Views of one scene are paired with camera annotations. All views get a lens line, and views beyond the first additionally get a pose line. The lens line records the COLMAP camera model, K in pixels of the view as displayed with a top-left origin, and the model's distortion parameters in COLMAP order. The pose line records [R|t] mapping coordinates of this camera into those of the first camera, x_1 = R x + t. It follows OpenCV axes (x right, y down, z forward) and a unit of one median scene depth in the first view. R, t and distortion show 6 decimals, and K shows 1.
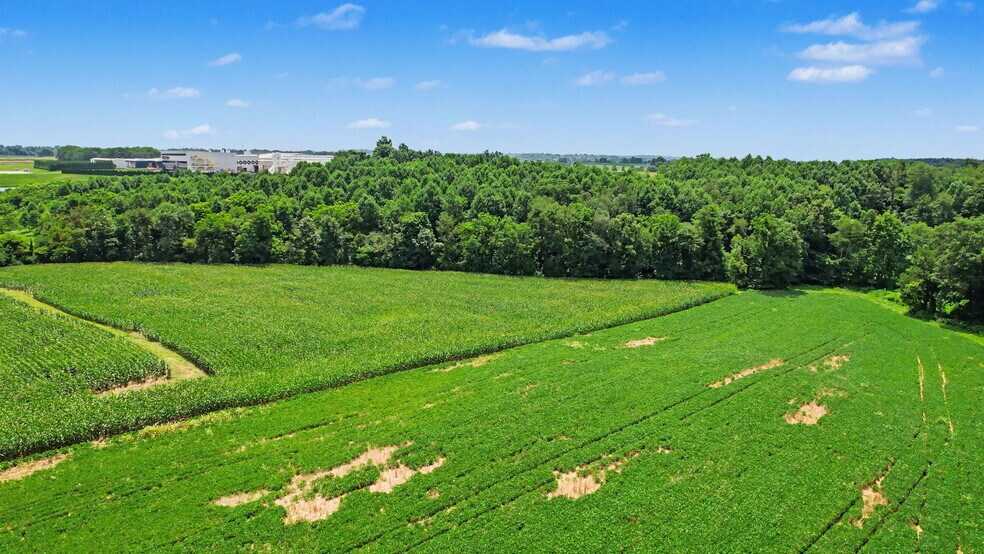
lens RADIAL K [[636.4, 0, 486.5], [0, 636.4, 292.0], [0, 0, 1]] dist [-0.065146, 0.061964]
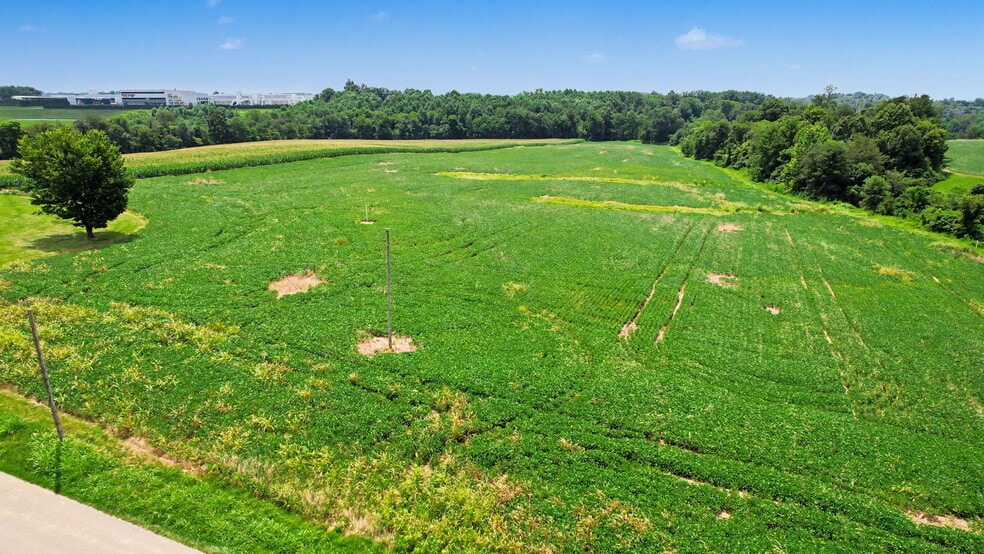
lens RADIAL K [[636.4, 0, 491.7], [0, 636.4, 276.3], [0, 0, 1]] dist [-0.065146, 0.061964]
pose [[0.919316, -0.114228, 0.376576, -0.934697], [0.089284, 0.992533, 0.083103, 0.279806], [-0.383257, -0.042776, 0.922651, -1.198716]]
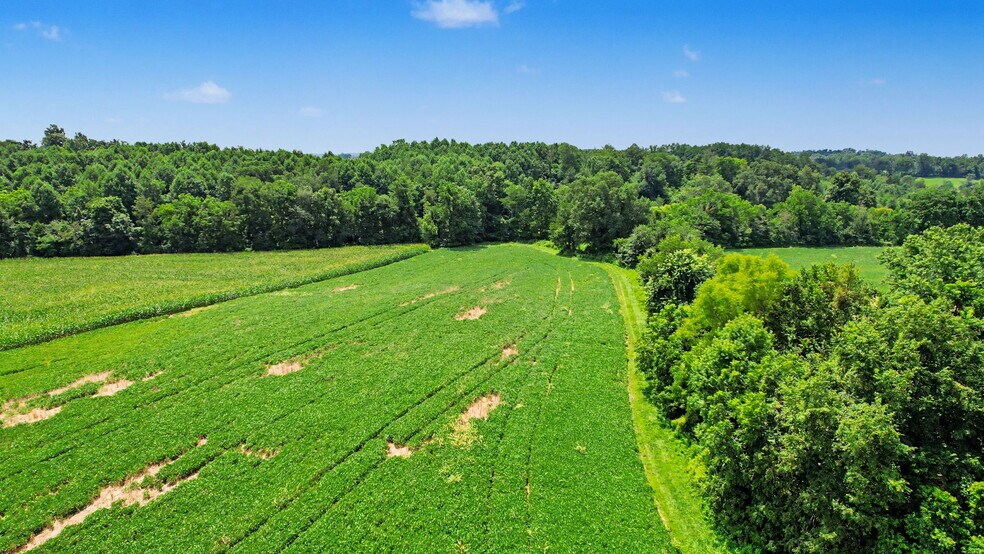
lens RADIAL K [[636.4, 0, 493.7], [0, 636.4, 292.2], [0, 0, 1]] dist [-0.065146, 0.061964]
pose [[0.901251, -0.102217, 0.421068, 0.002364], [0.102183, 0.994506, 0.022711, 0.057298], [-0.421077, 0.022558, 0.906745, -0.095470]]
